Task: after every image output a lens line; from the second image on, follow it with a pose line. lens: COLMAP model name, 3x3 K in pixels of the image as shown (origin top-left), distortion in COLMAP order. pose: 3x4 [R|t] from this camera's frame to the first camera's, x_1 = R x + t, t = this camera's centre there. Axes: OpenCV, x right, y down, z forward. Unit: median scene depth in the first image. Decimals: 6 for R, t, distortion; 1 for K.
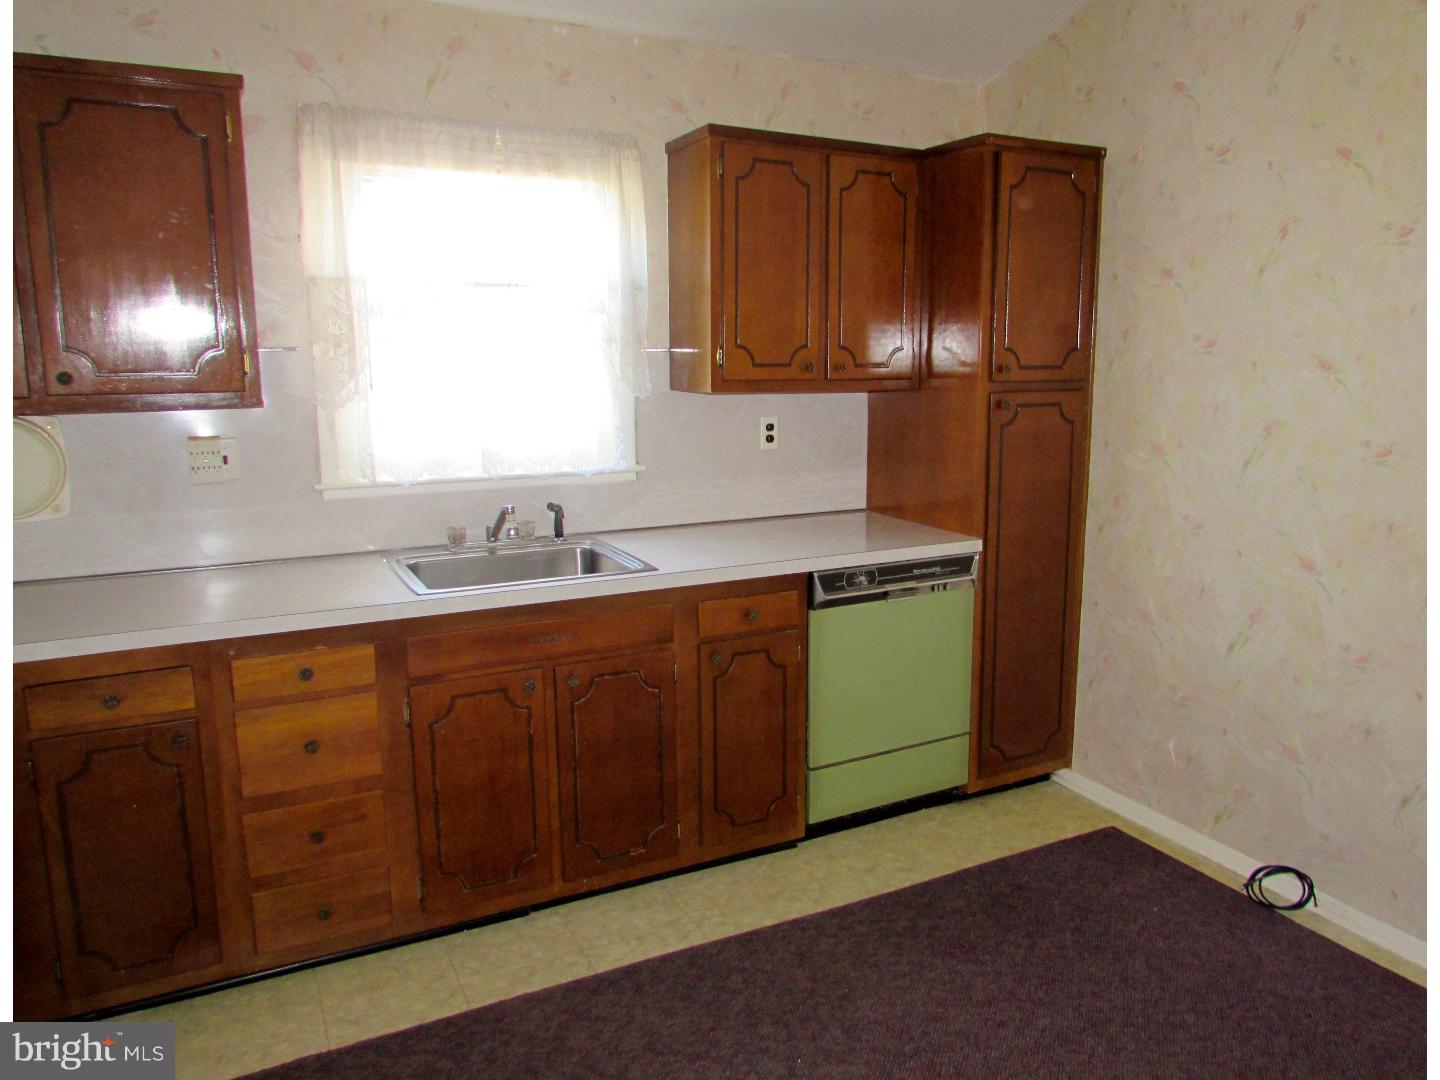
lens RADIAL K [[1061.7, 0, 778.6], [0, 1061.7, 521.6], [0, 0, 1]] dist [-0.040361, 0.000821]
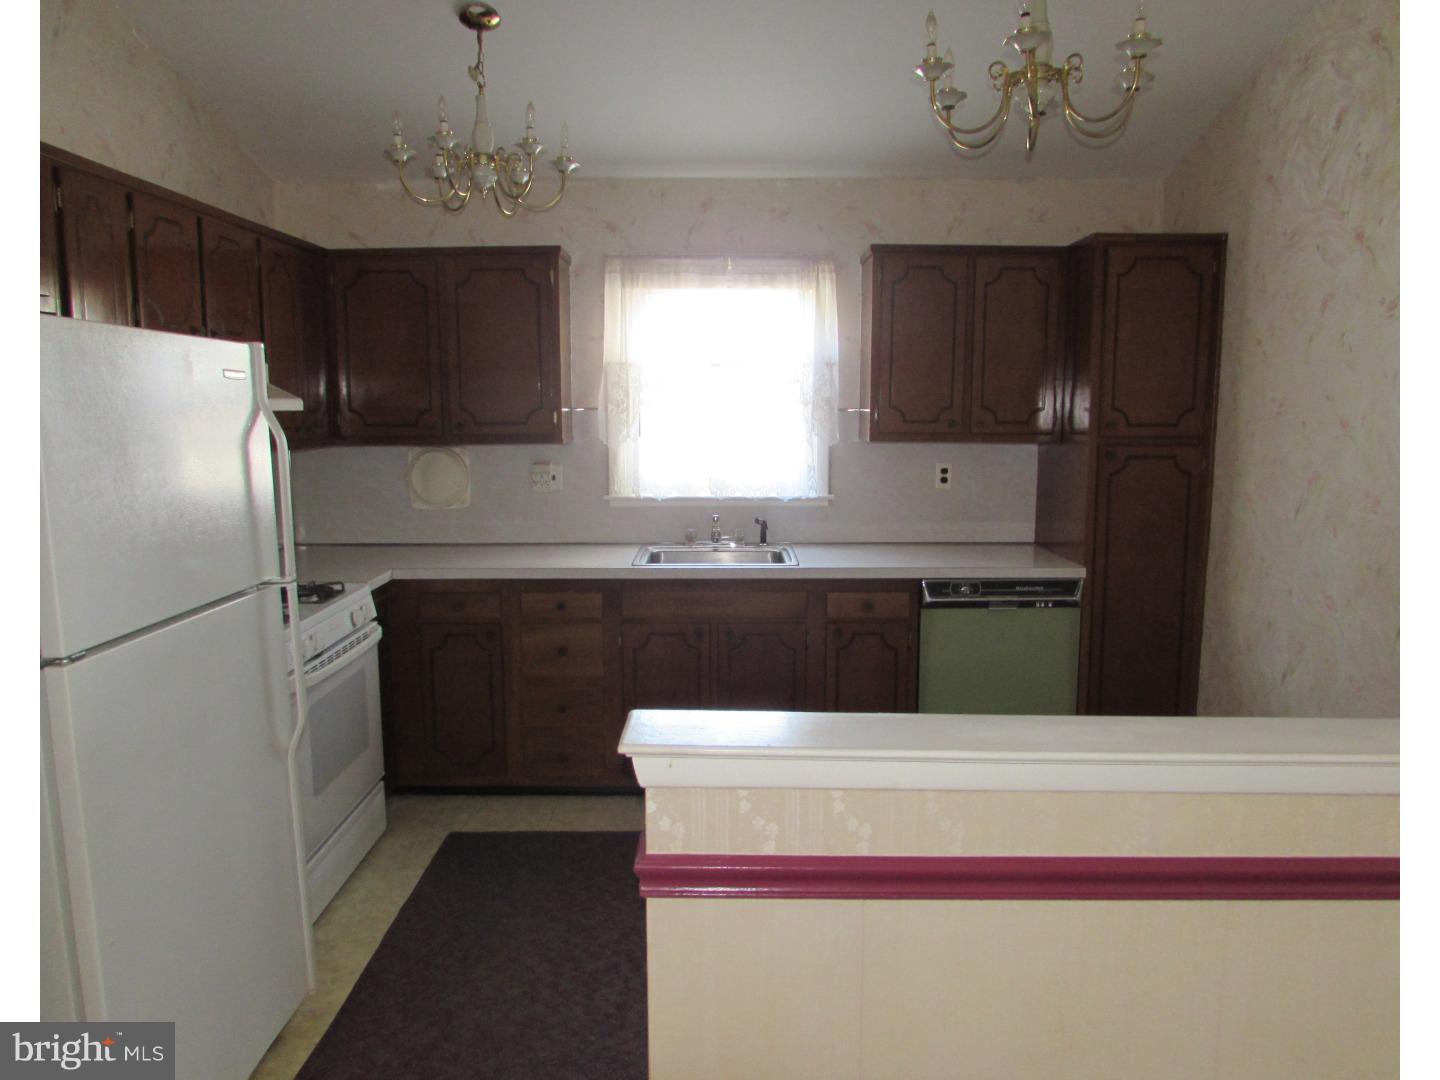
lens RADIAL K [[1047.0, 0, 720.0], [0, 1047.0, 540.0], [0, 0, 1]] dist [-0.029428, 0.003879]
pose [[0.878901, 0.059695, -0.473254, 0.412645], [-0.075159, 0.997076, -0.013812, 0.035159], [0.471046, 0.047709, 0.880818, -0.251672]]
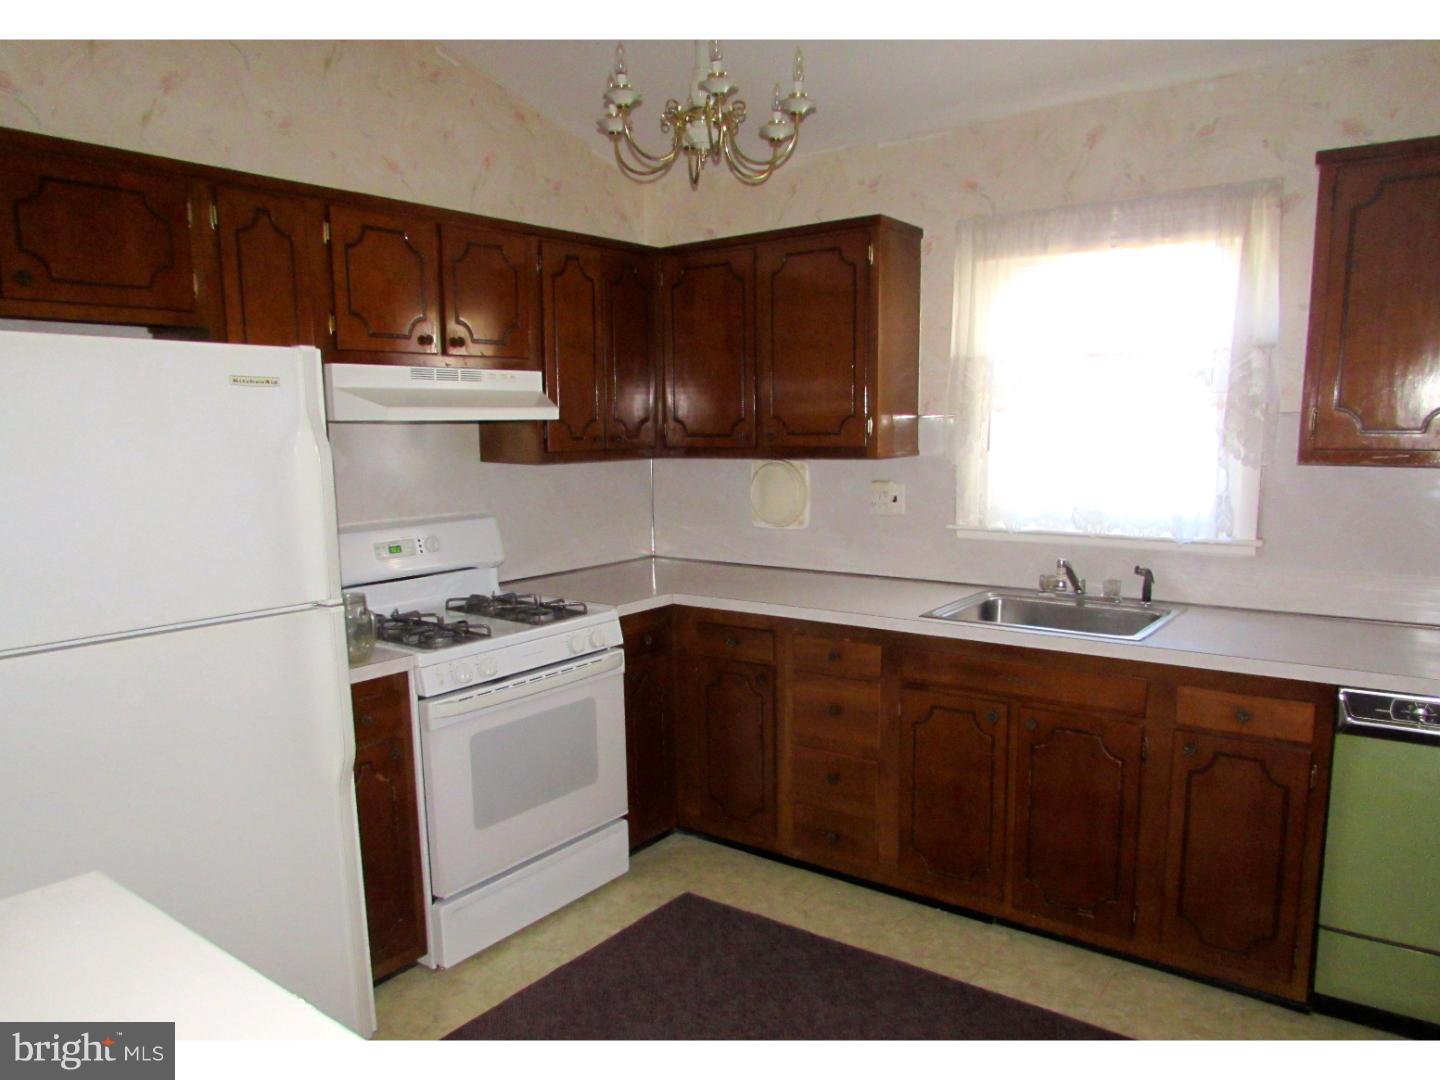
lens RADIAL K [[1041.7, 0, 714.1], [0, 1041.7, 573.1], [0, 0, 1]] dist [-0.012138, 0.000593]
pose [[0.415084, 0.130549, -0.900368, 0.529437], [-0.131880, 0.987832, 0.082432, -0.040576], [0.900174, 0.084525, 0.427250, 0.215413]]
